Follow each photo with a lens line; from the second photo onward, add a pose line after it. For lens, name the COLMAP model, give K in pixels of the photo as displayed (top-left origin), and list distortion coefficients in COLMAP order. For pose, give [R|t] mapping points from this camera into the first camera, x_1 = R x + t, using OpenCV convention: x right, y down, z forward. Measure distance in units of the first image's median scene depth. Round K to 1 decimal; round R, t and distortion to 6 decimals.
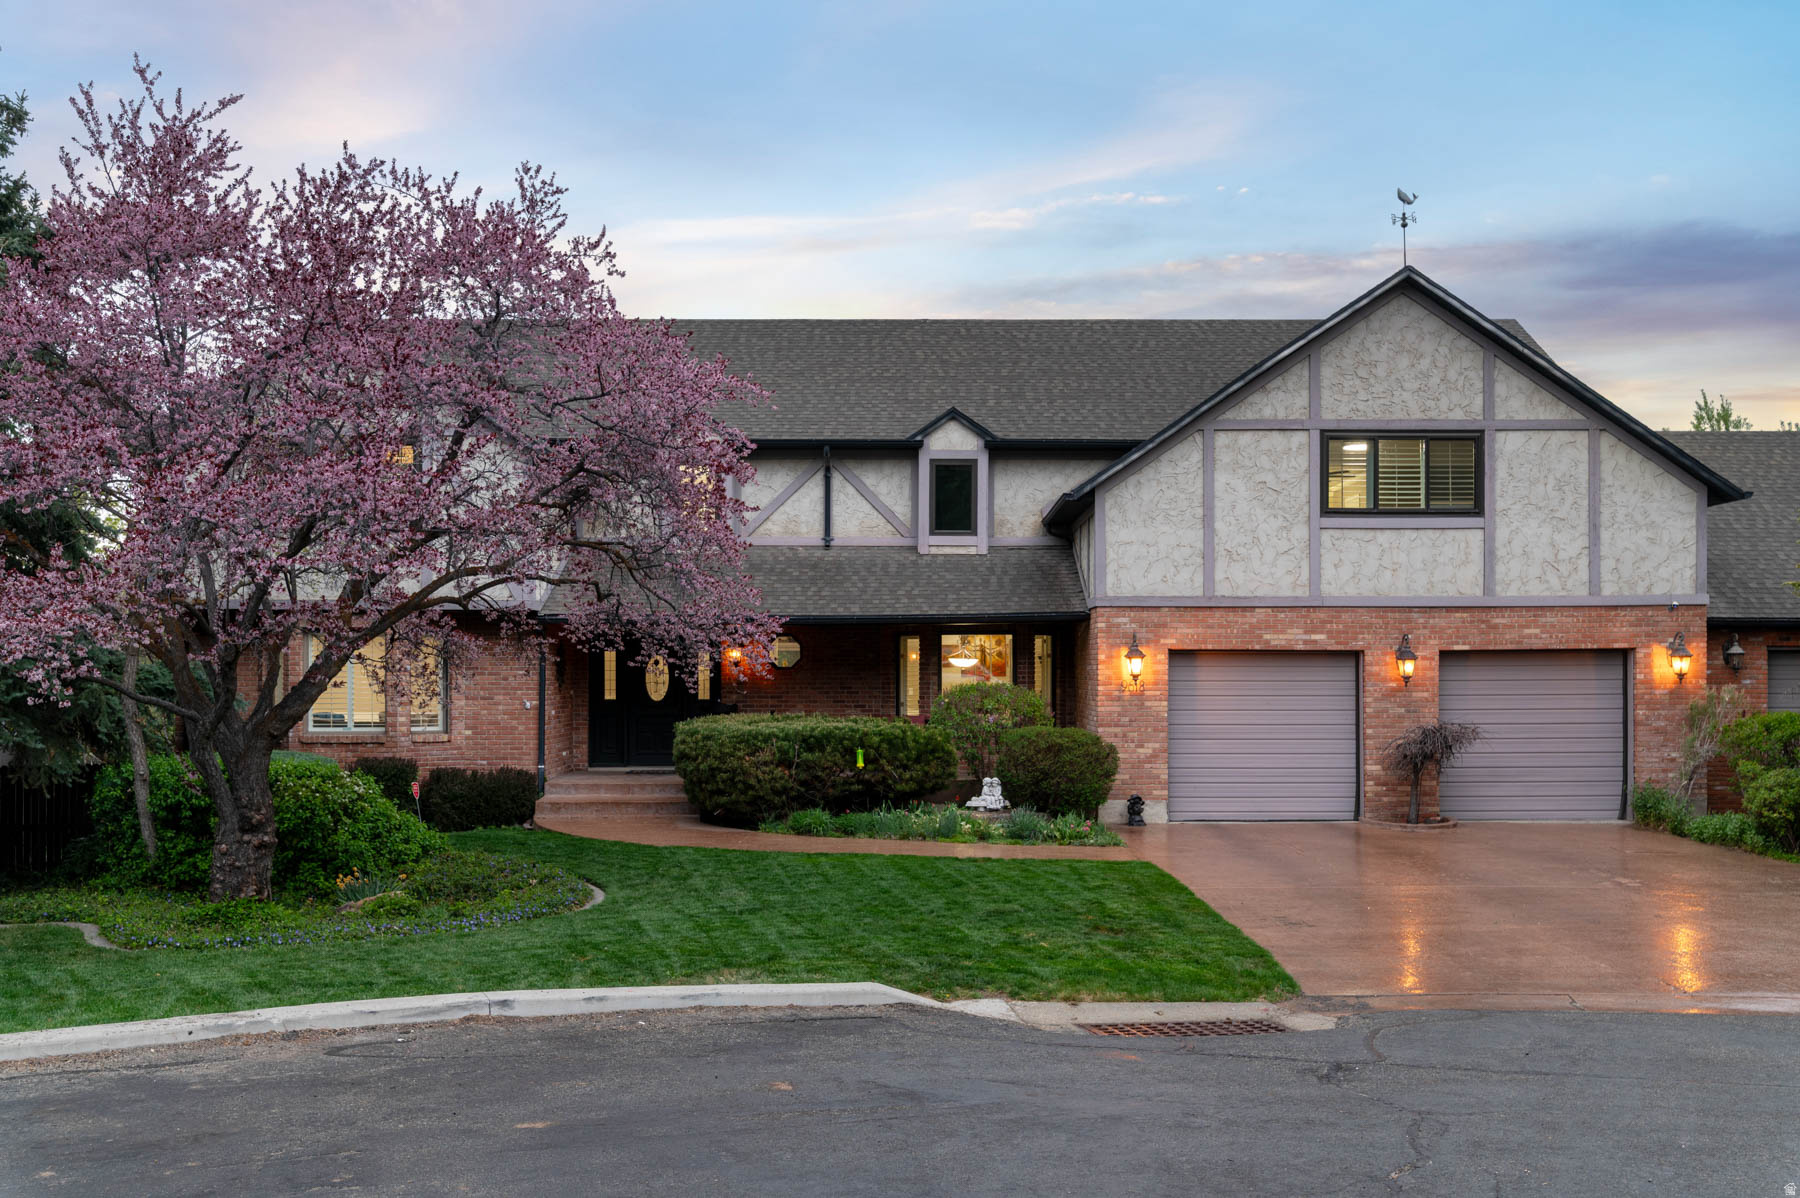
lens RADIAL K [[1524.1, 0, 902.4], [0, 1524.1, 668.3], [0, 0, 1]] dist [-0.001514, 0.008031]
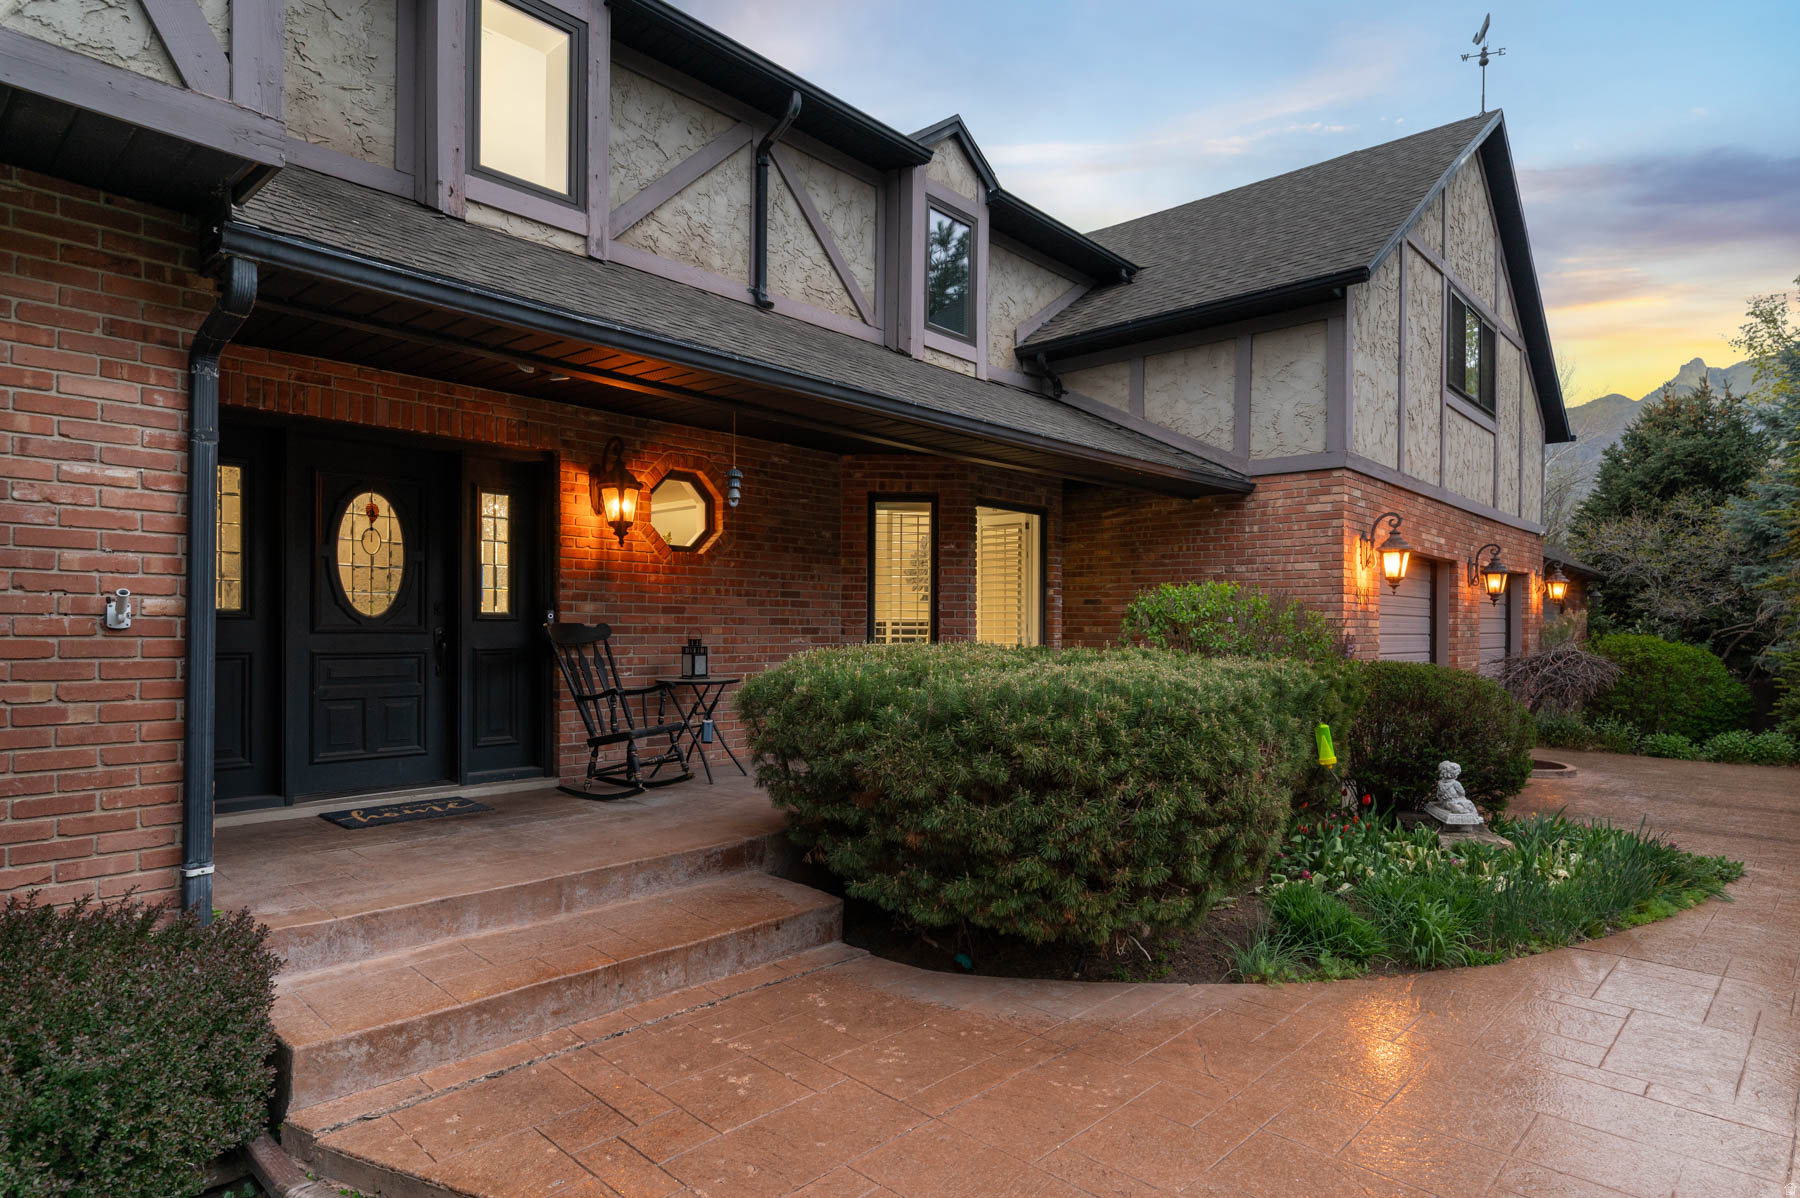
lens RADIAL K [[990.3, 0, 899.6], [0, 990.3, 632.6], [0, 0, 1]] dist [0.000167, -0.000310]
pose [[0.683065, 0.003037, 0.730351, -0.288300], [-0.009949, 0.999937, 0.005147, 0.026502], [-0.730290, -0.010782, 0.683052, 0.854820]]
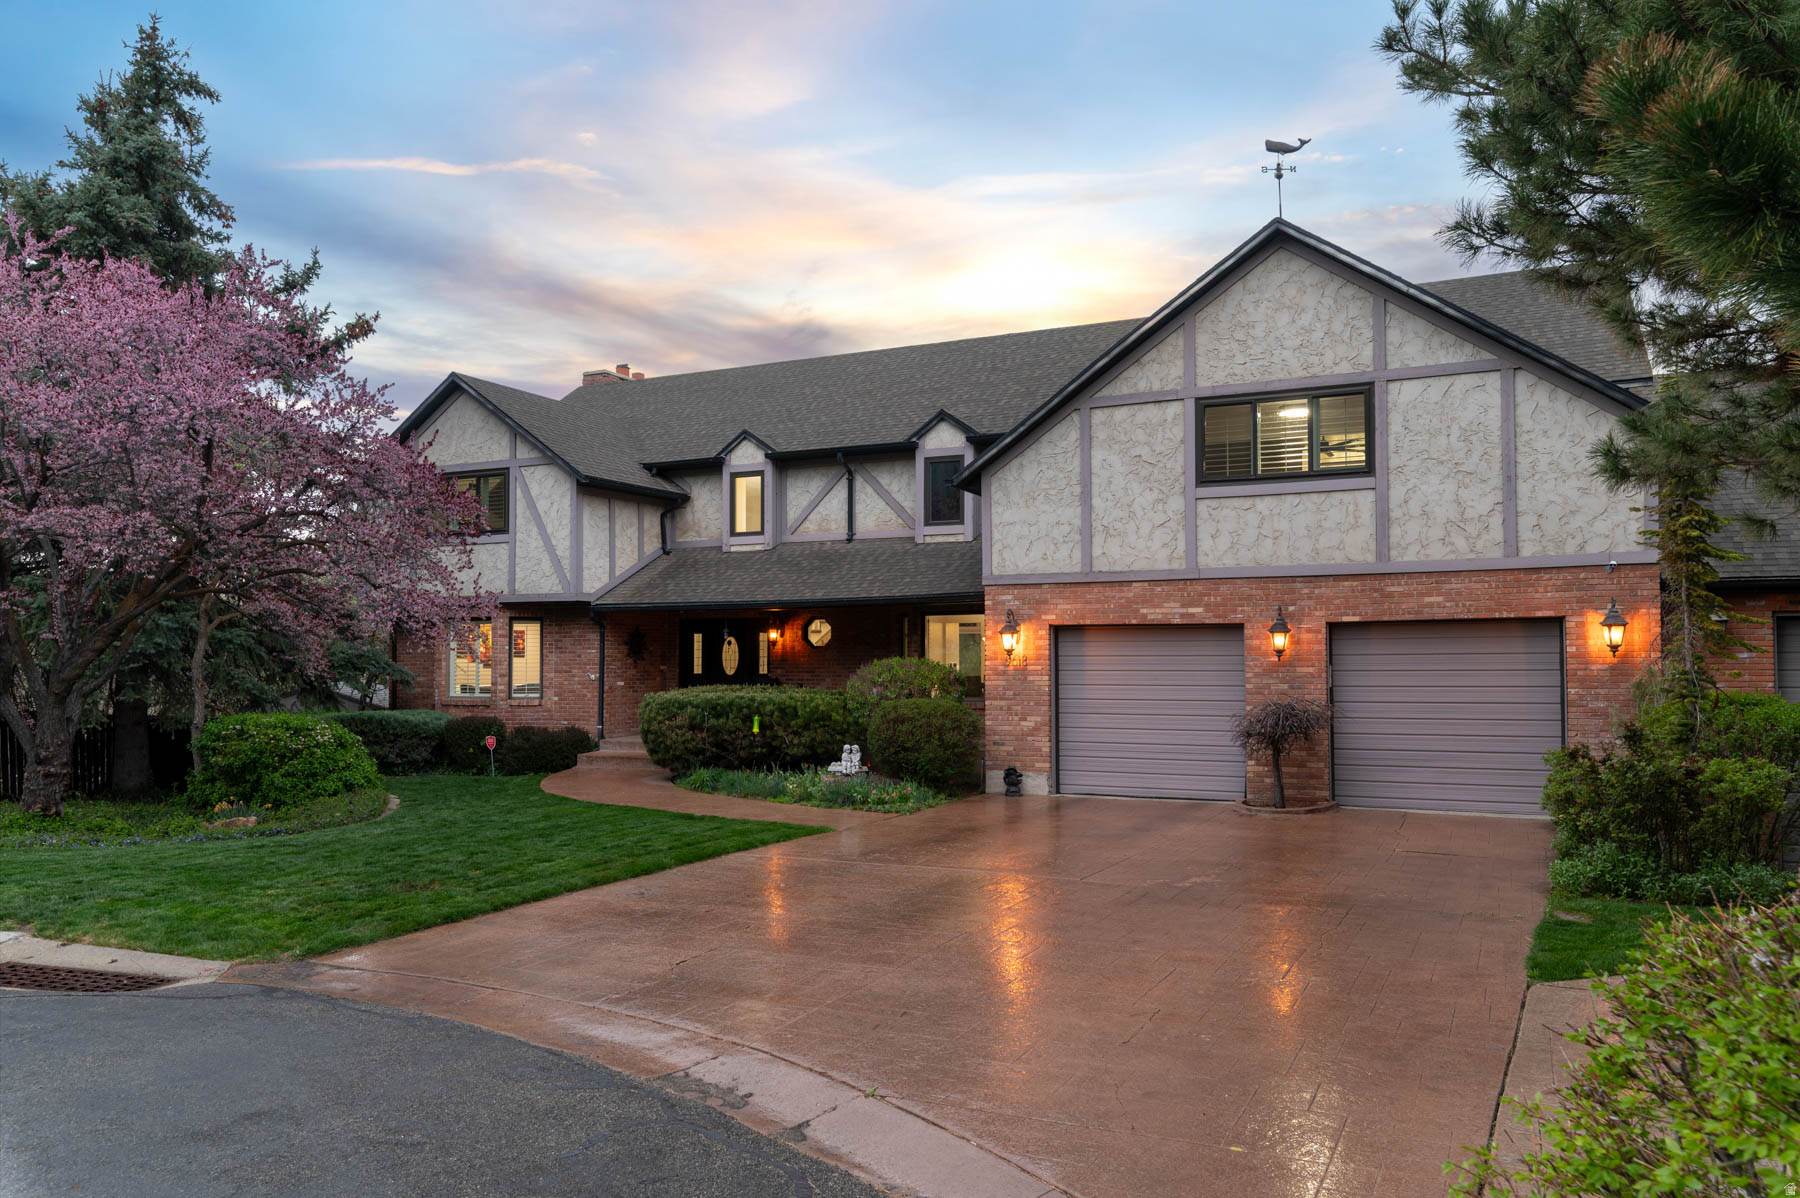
lens RADIAL K [[1246.9, 0, 906.6], [0, 1246.9, 618.8], [0, 0, 1]] dist [-0.002472, -0.000641]
pose [[0.899189, -0.015737, -0.437278, 0.454701], [0.003085, 0.999556, -0.029628, 0.007895], [0.437550, 0.025292, 0.898838, 0.204623]]
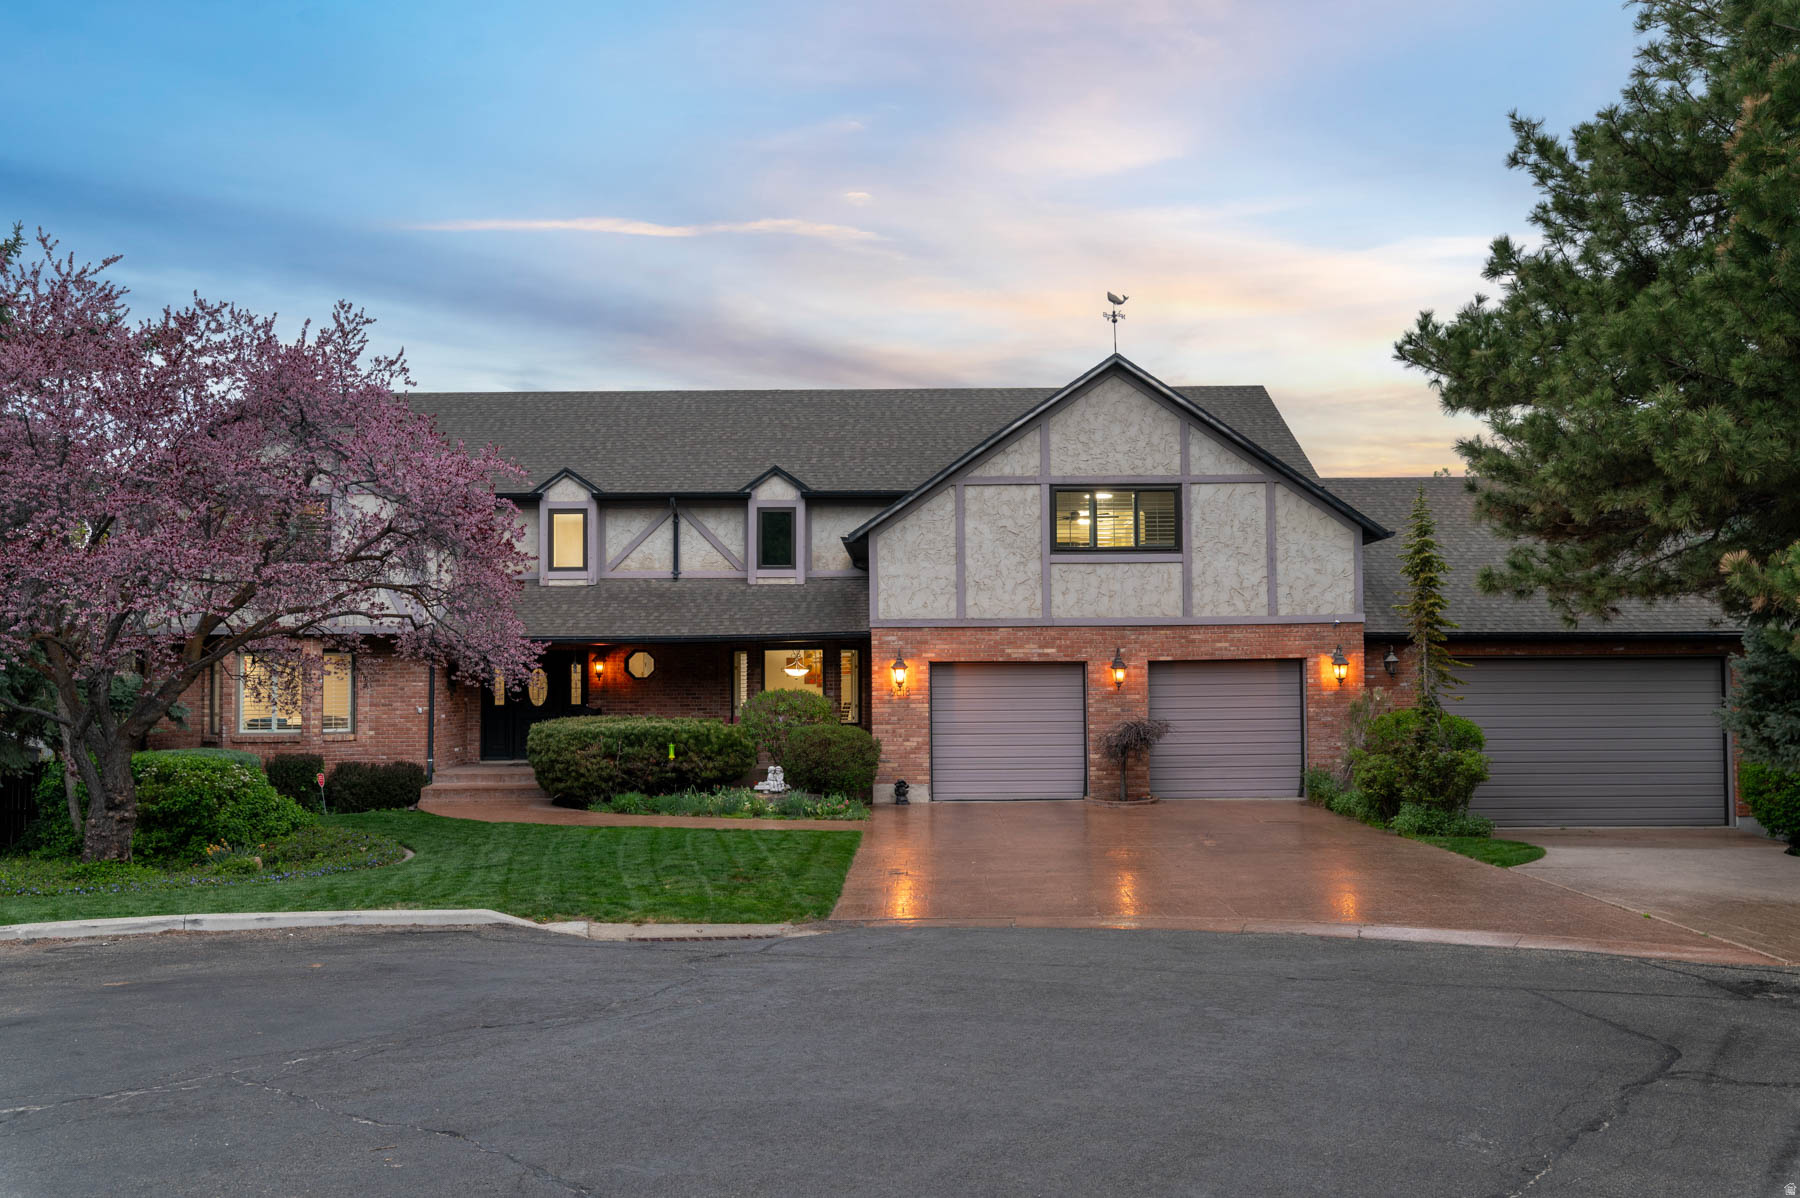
lens RADIAL K [[1371.1, 0, 903.5], [0, 1371.1, 621.3], [0, 0, 1]] dist [0.001632, -0.000553]
pose [[0.999961, -0.007455, -0.004806, 0.159391], [0.007272, 0.999285, -0.037090, -0.004010], [0.005079, 0.037054, 0.999300, -0.115361]]
